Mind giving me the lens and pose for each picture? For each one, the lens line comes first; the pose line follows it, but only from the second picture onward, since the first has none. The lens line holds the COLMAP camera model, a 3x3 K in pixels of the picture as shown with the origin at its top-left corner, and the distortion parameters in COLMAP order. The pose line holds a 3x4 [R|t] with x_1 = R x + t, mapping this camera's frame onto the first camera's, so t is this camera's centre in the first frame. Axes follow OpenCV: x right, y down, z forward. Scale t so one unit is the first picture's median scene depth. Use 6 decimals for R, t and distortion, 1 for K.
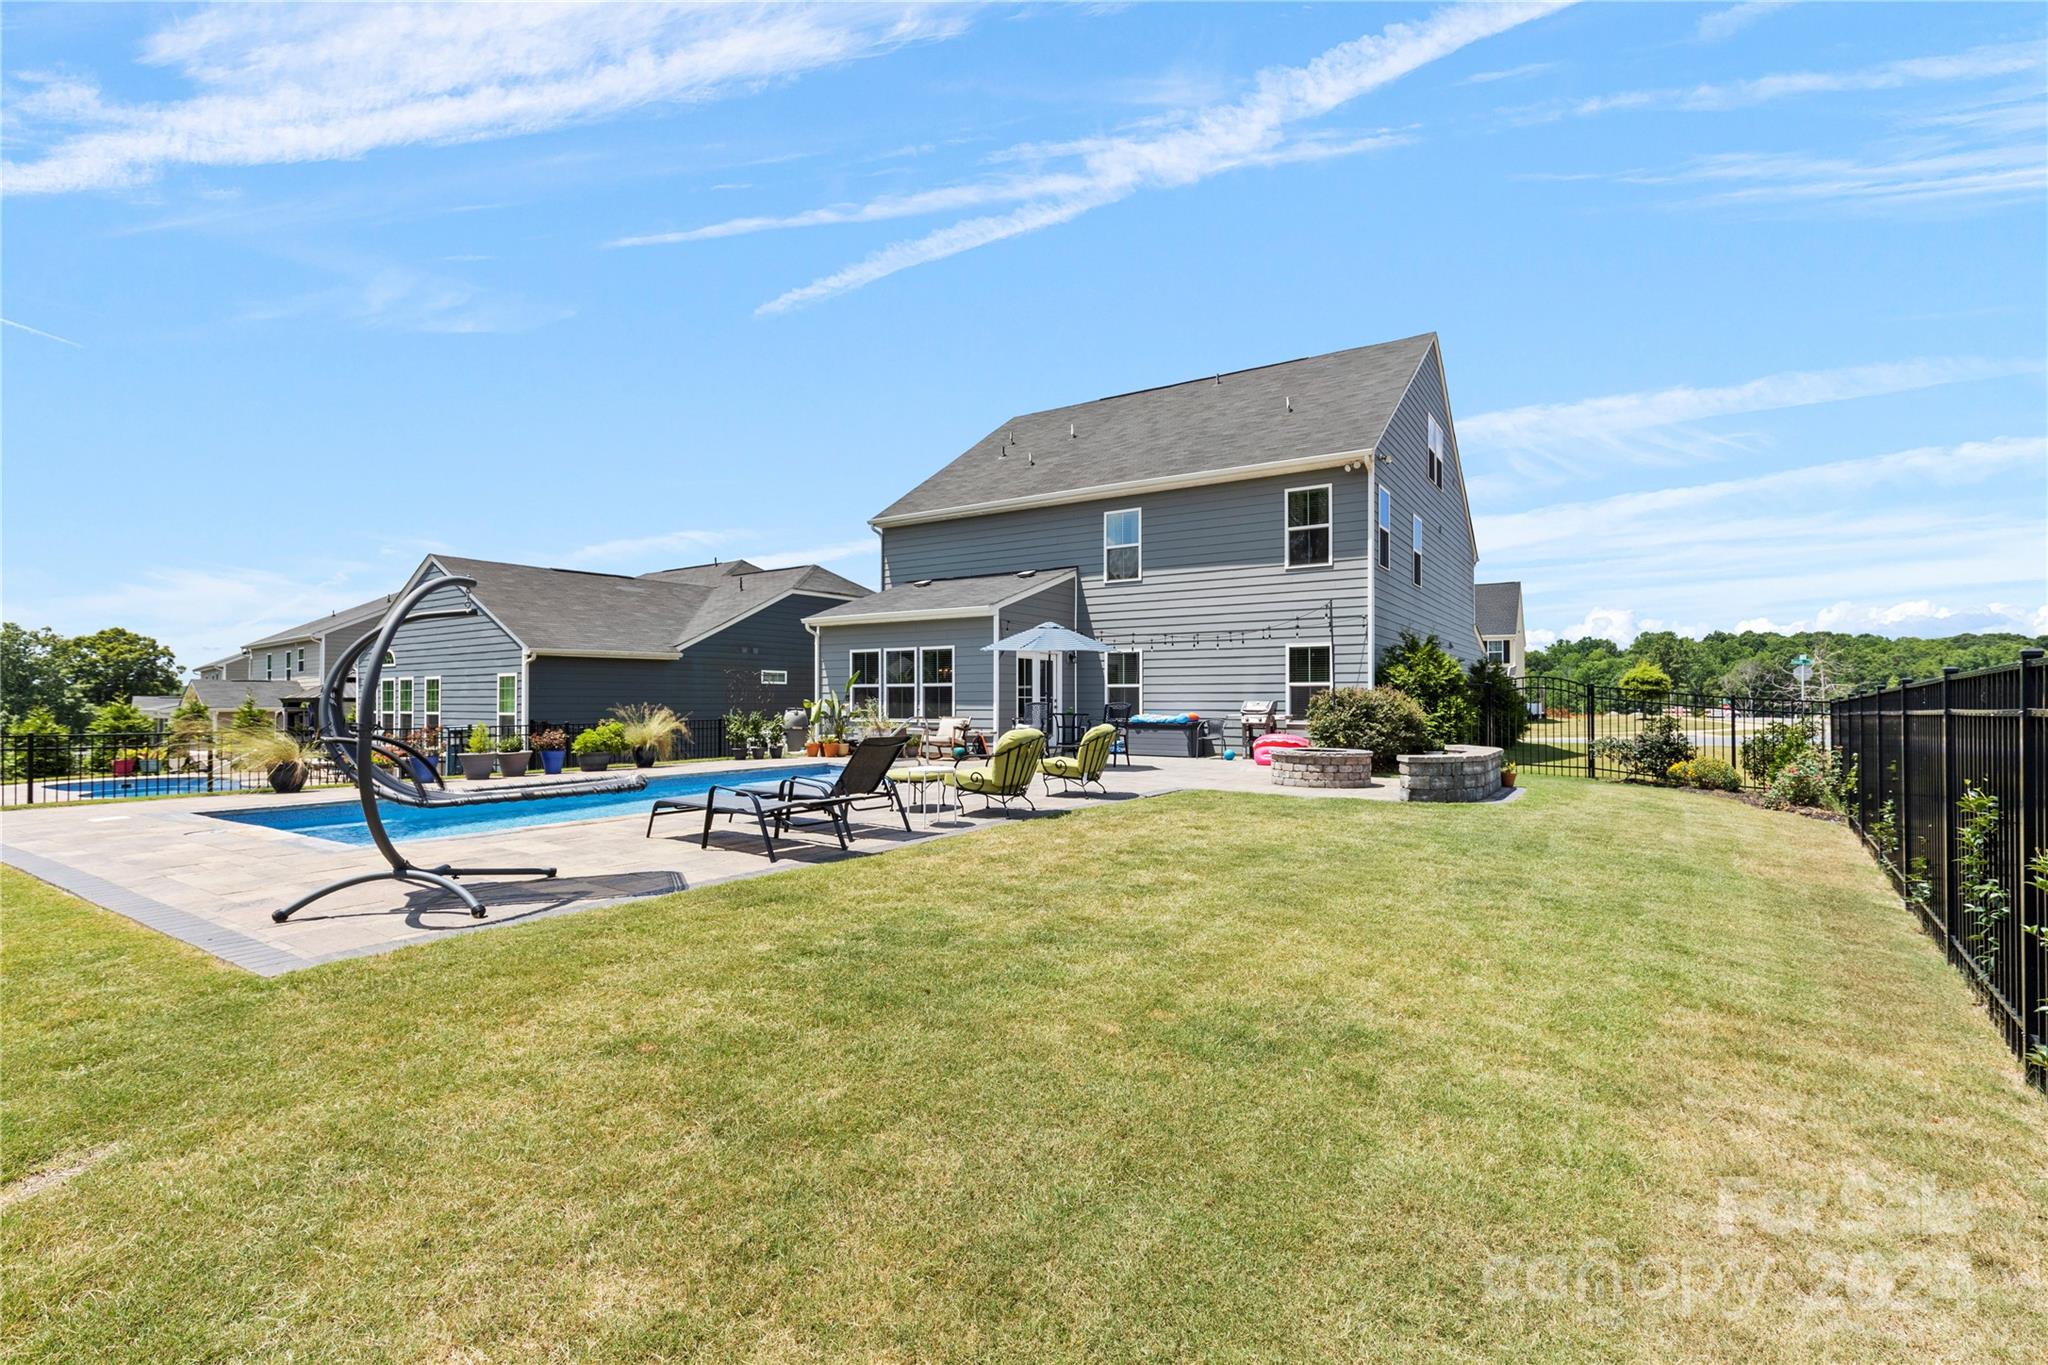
lens RADIAL K [[911.6, 0, 1013.5], [0, 911.6, 694.9], [0, 0, 1]] dist [-0.000682, -0.000427]
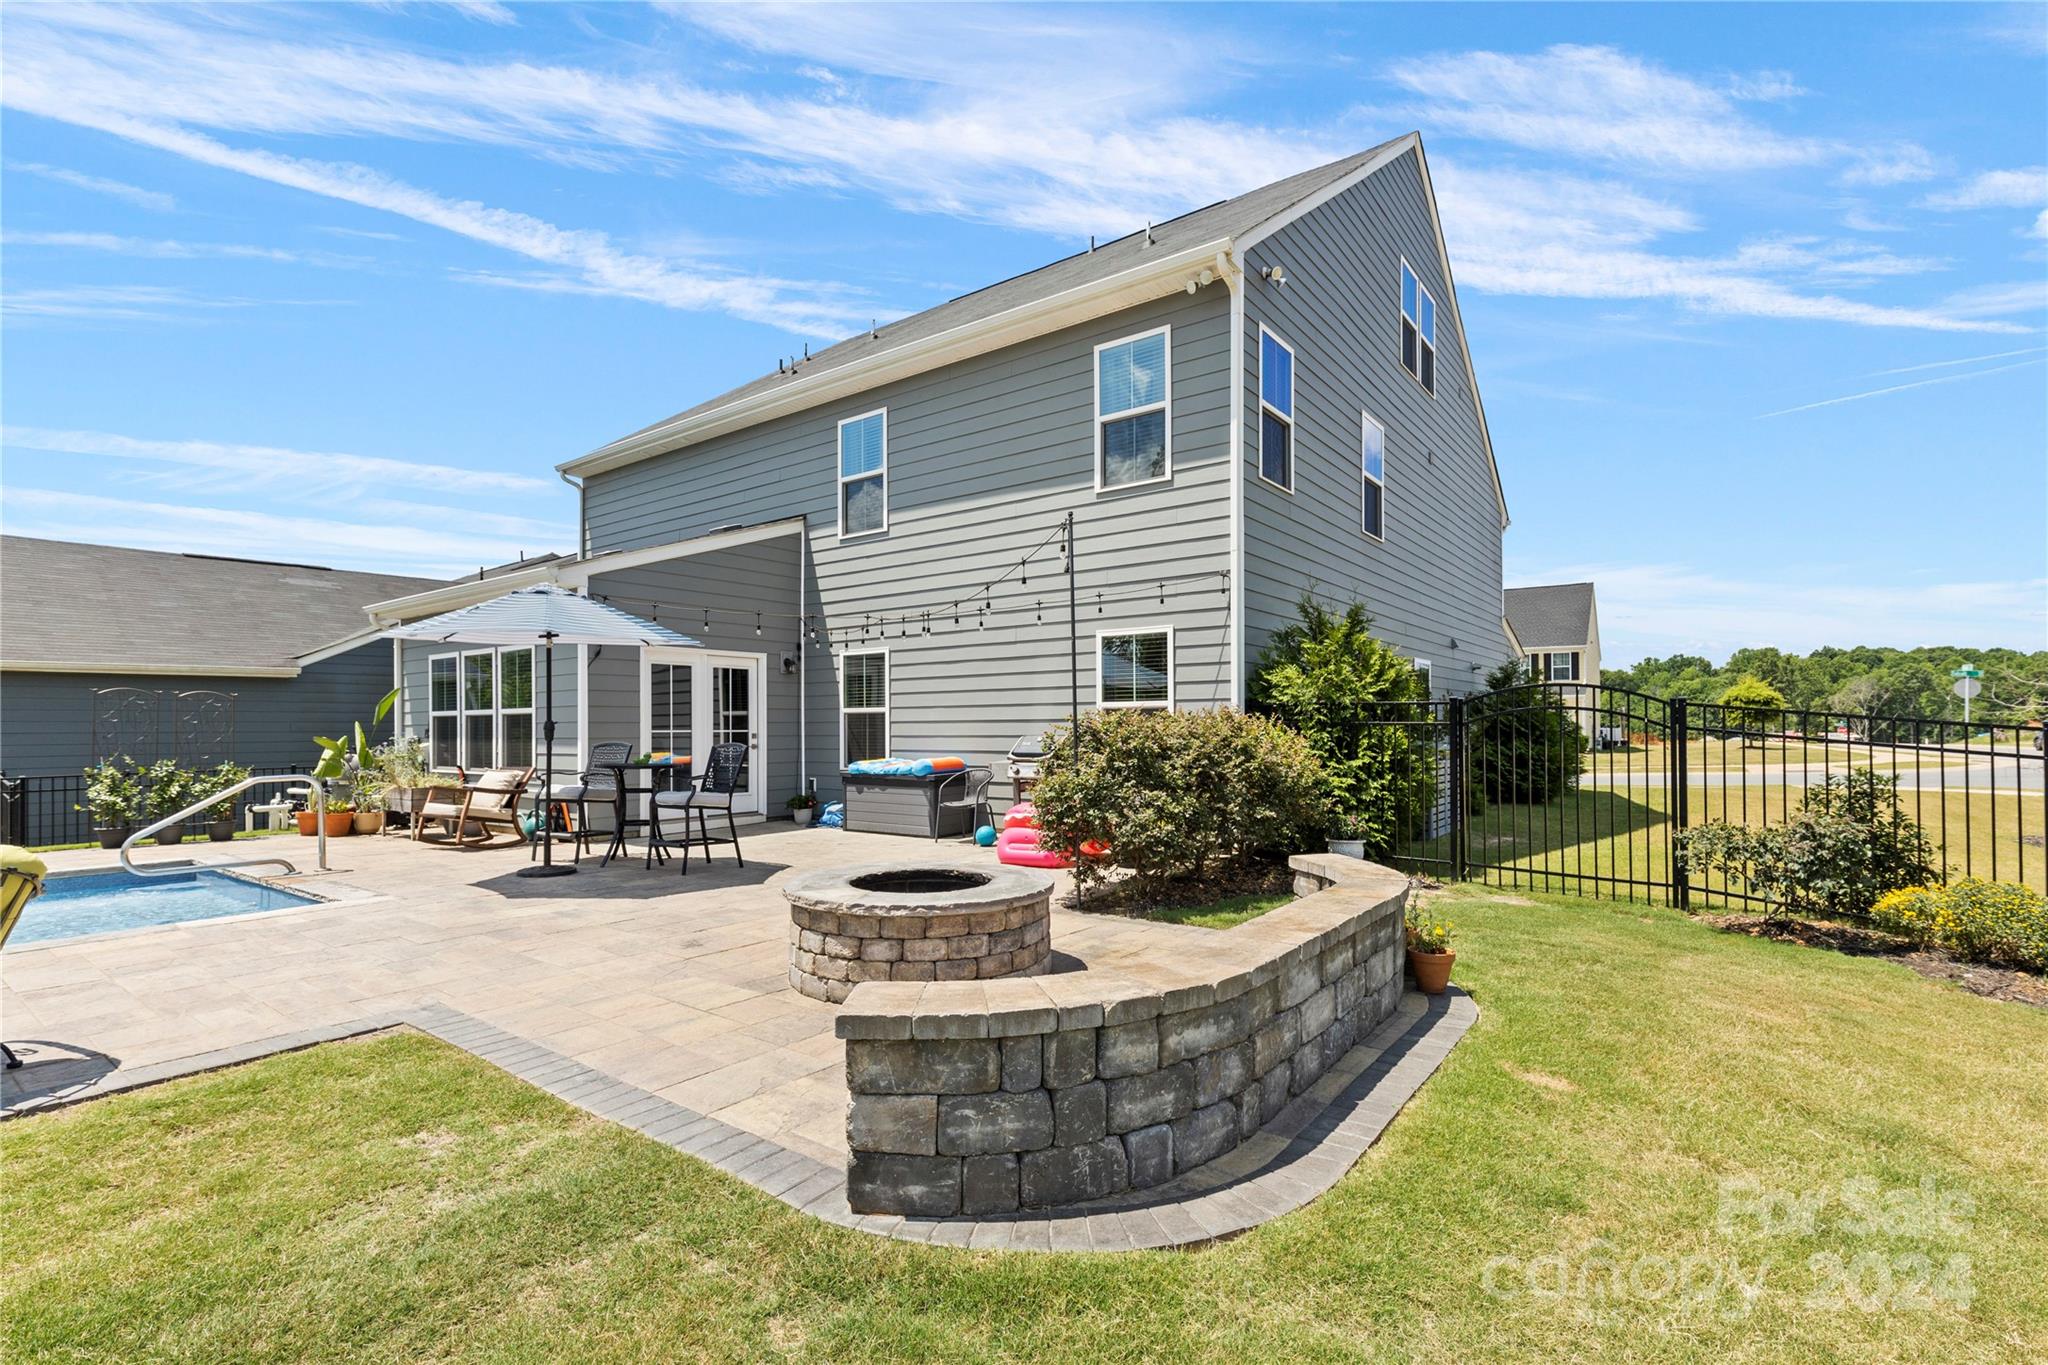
lens RADIAL K [[929.4, 0, 1024.9], [0, 929.4, 718.5], [0, 0, 1]] dist [0.003022, -0.000148]
pose [[0.998707, -0.006032, -0.050475, 0.258150], [0.005910, 0.999979, -0.002560, -0.002324], [0.050489, 0.002259, 0.998722, 0.404707]]
